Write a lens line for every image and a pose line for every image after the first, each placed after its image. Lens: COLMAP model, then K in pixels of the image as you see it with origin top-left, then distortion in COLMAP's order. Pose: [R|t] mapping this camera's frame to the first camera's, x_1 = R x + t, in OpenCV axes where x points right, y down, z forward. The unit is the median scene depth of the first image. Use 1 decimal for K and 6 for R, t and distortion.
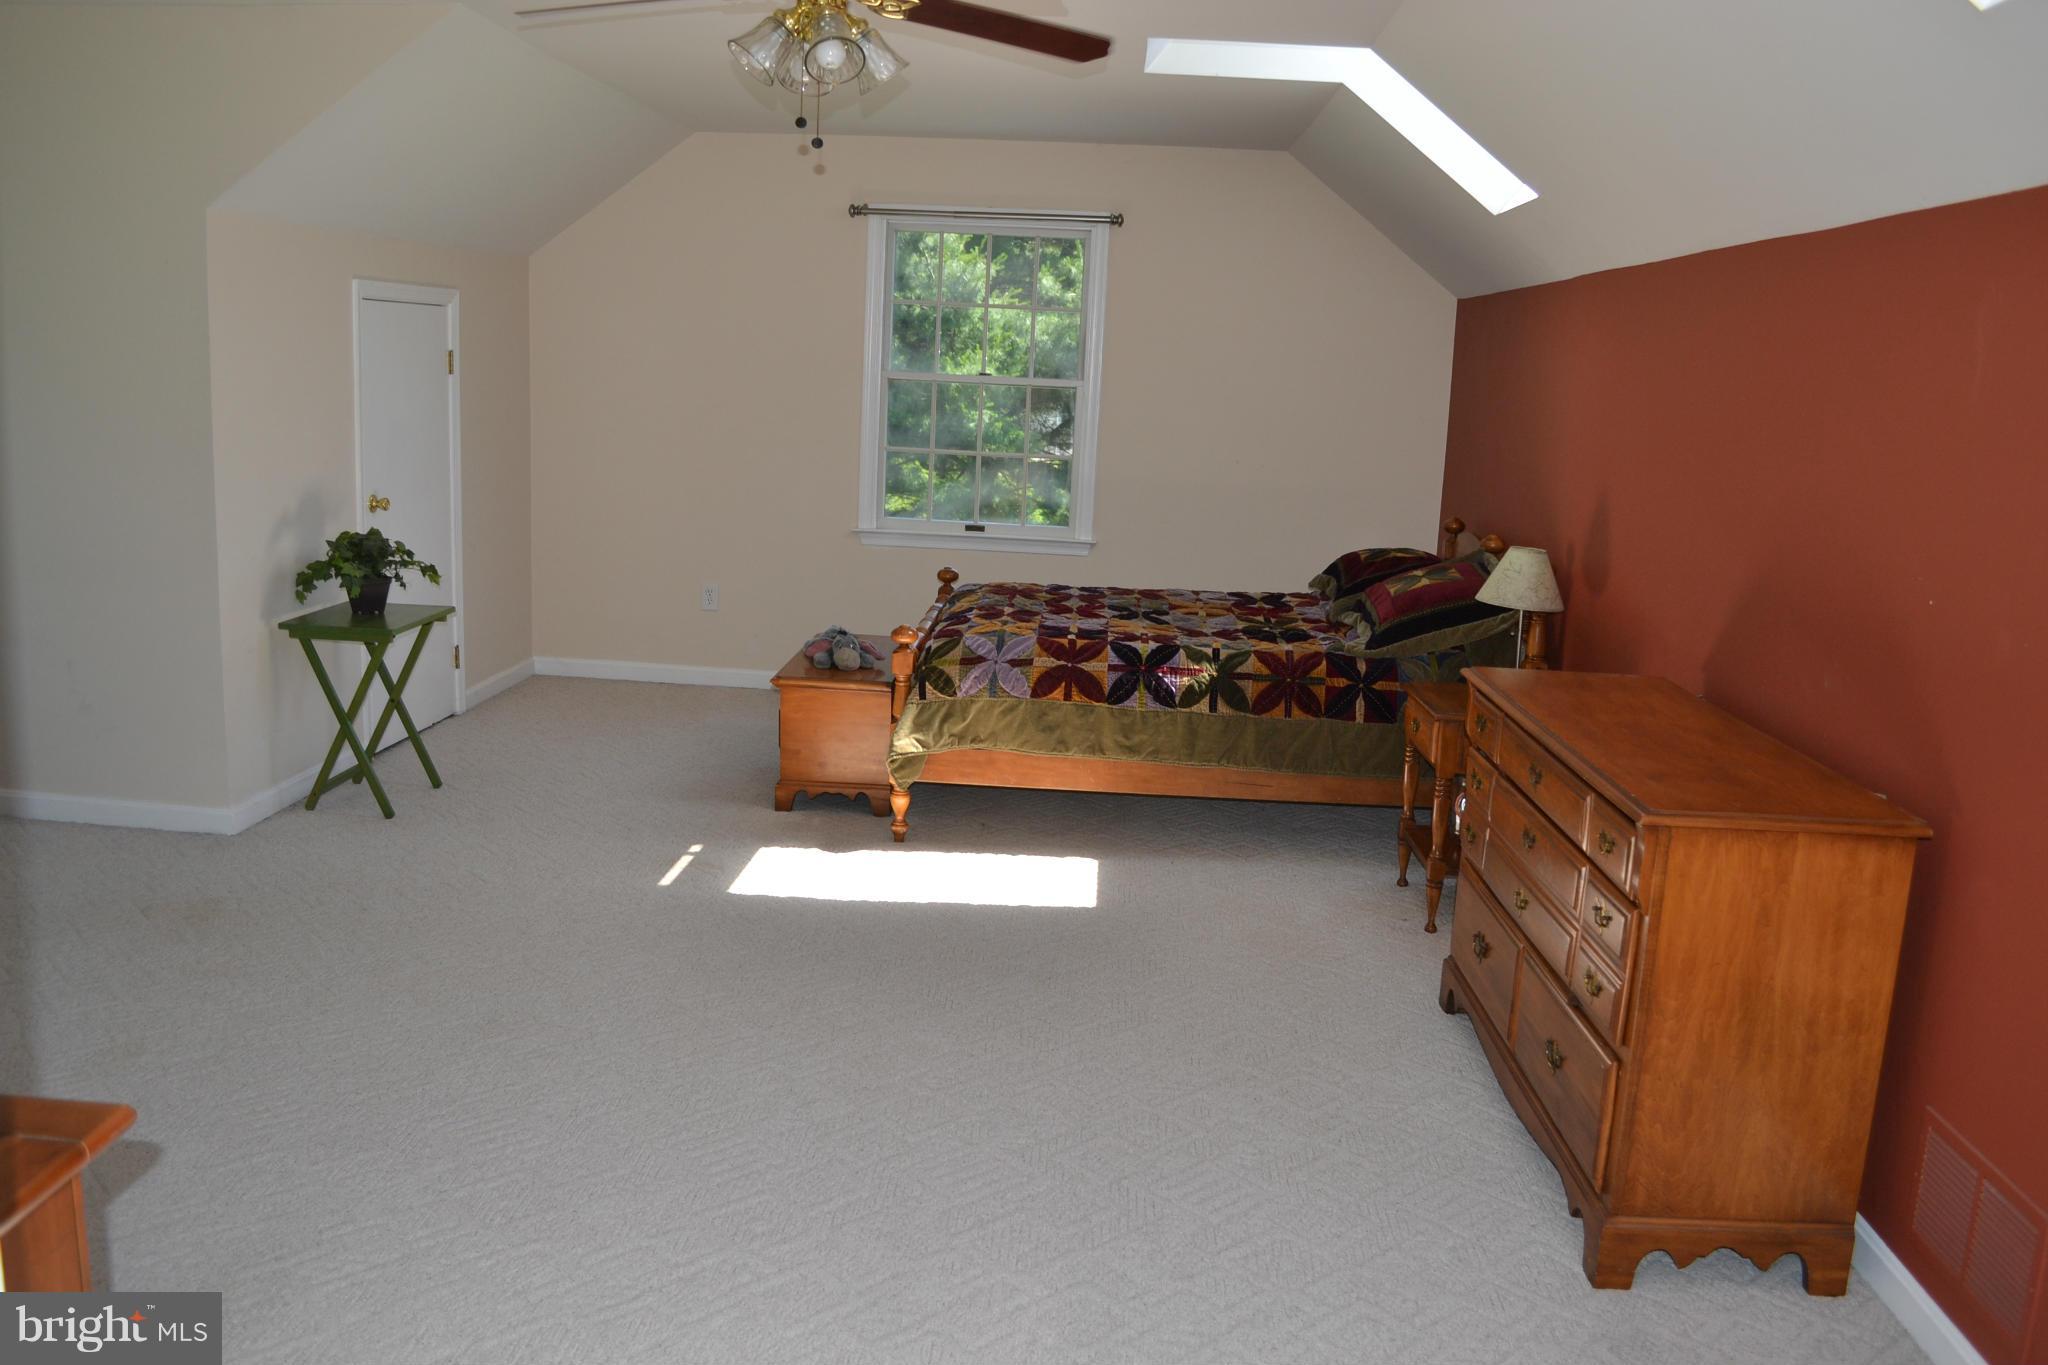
lens RADIAL K [[1641.8, 0, 1024.0], [0, 1641.8, 682.5], [0, 0, 1]] dist [-0.078257, 0.008464]
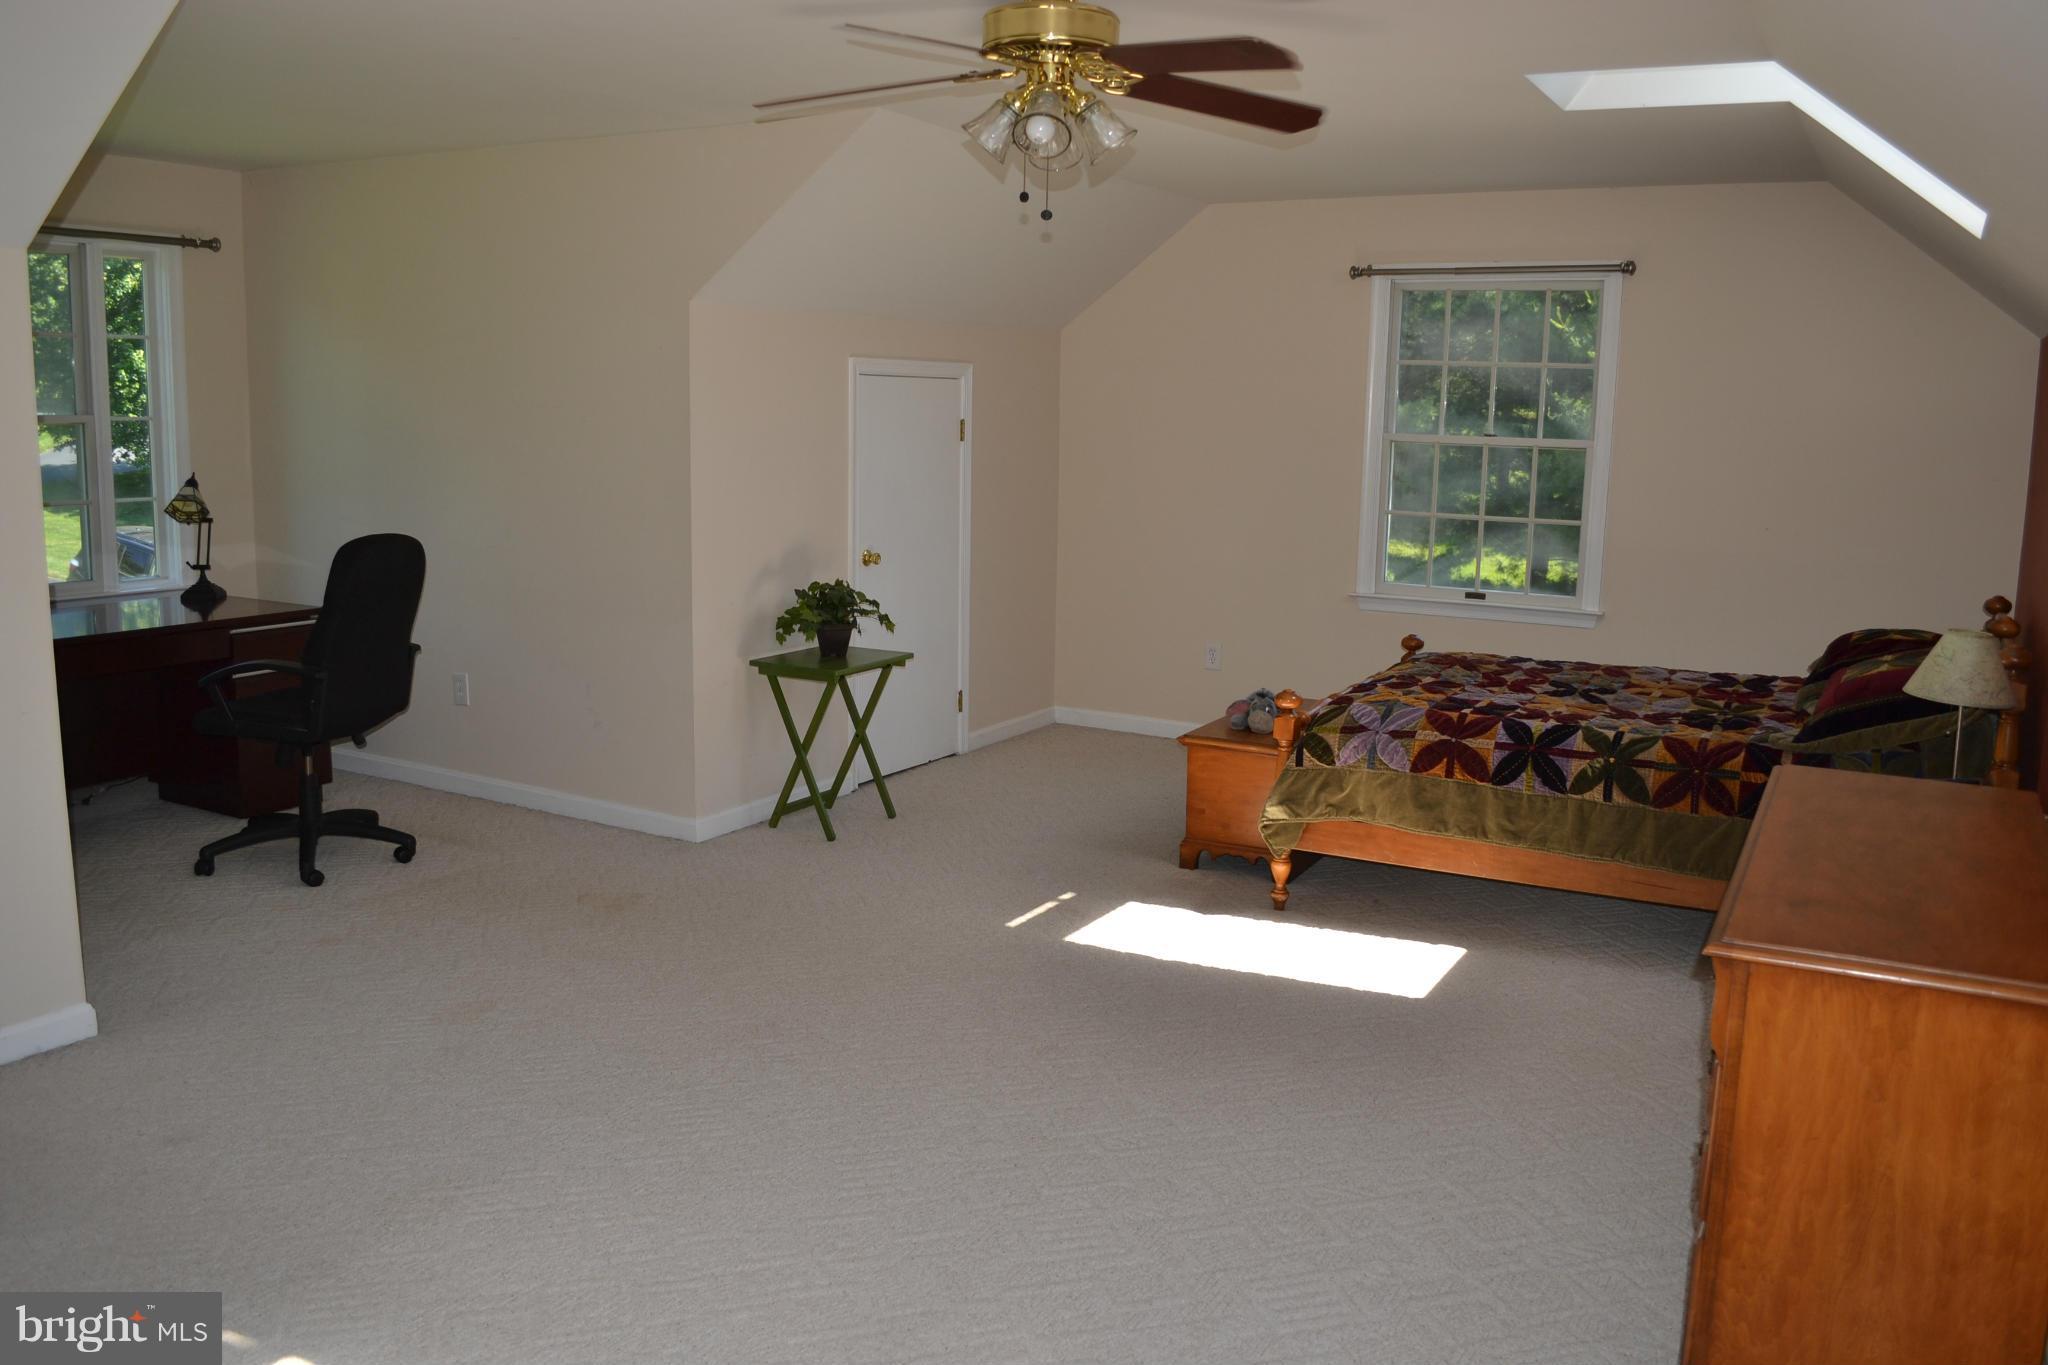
lens RADIAL K [[1641.8, 0, 1024.0], [0, 1641.8, 682.5], [0, 0, 1]] dist [-0.078257, 0.008464]
pose [[0.897715, 0.045953, -0.438174, 0.215404], [-0.063217, 0.997689, -0.024886, -0.004737], [0.436018, 0.050040, 0.898546, 0.047750]]
